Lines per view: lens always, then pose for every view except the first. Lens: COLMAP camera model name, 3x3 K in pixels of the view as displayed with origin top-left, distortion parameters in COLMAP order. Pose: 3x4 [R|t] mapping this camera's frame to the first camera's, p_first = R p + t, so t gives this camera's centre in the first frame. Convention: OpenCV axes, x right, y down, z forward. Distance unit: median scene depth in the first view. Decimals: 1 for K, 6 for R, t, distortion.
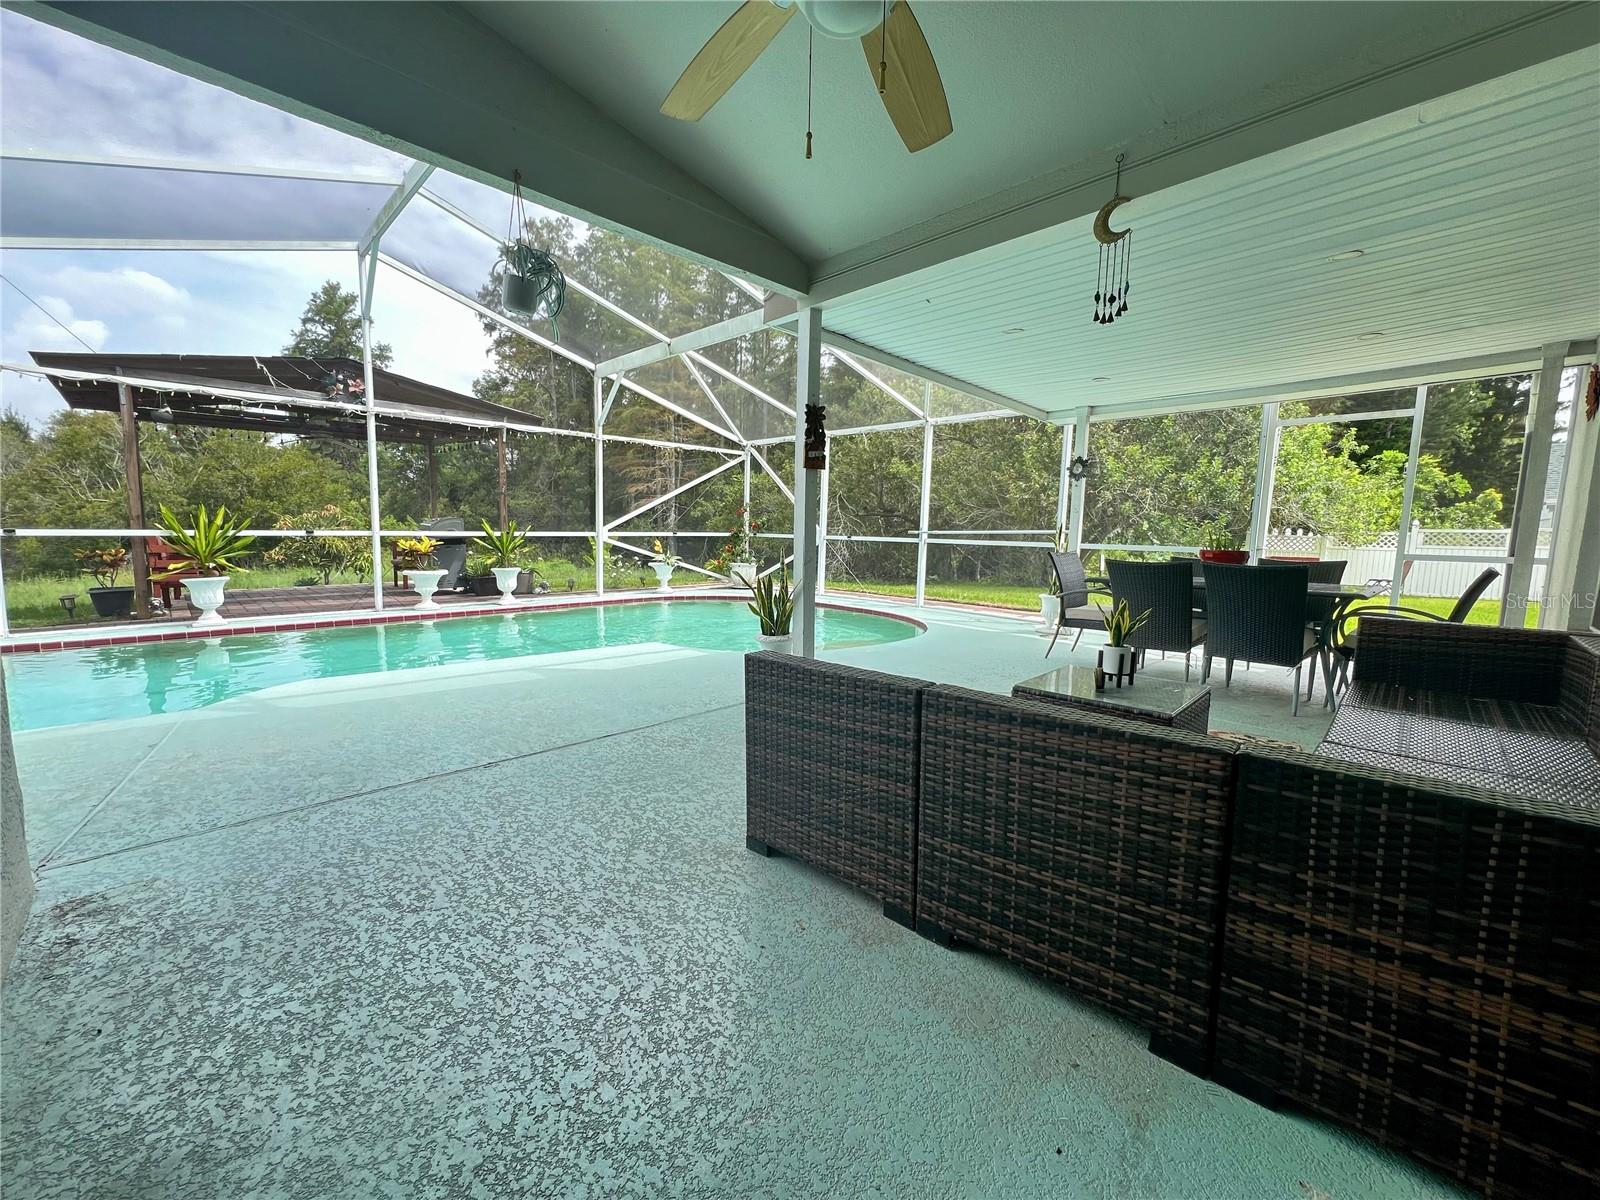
lens RADIAL K [[636.7, 0, 801.9], [0, 636.7, 598.8], [0, 0, 1]] dist [0.001098, -0.000654]
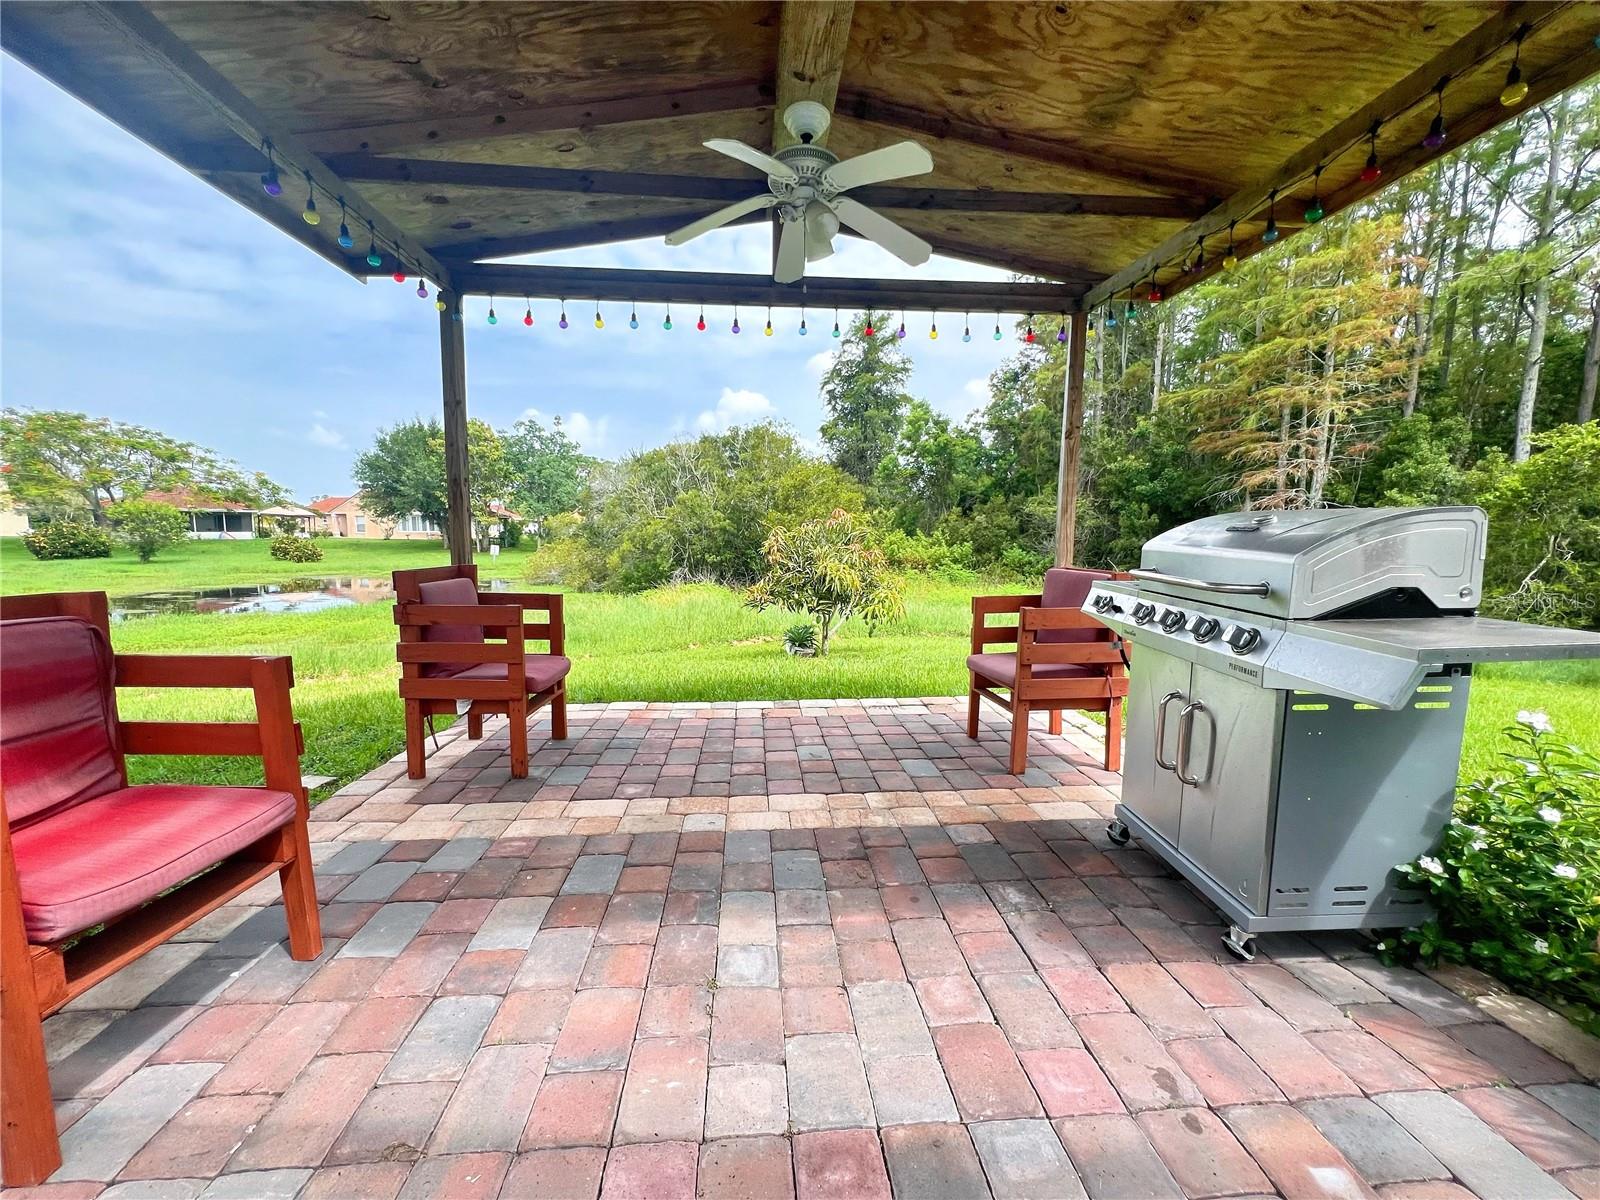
lens RADIAL K [[636.7, 0, 804.3], [0, 636.7, 605.3], [0, 0, 1]] dist [0.001098, -0.000654]
pose [[0.758473, 0.065816, -0.648373, -0.156785], [-0.069474, 0.997384, 0.019972, -0.030587], [0.647991, 0.029897, 0.761061, 0.224921]]
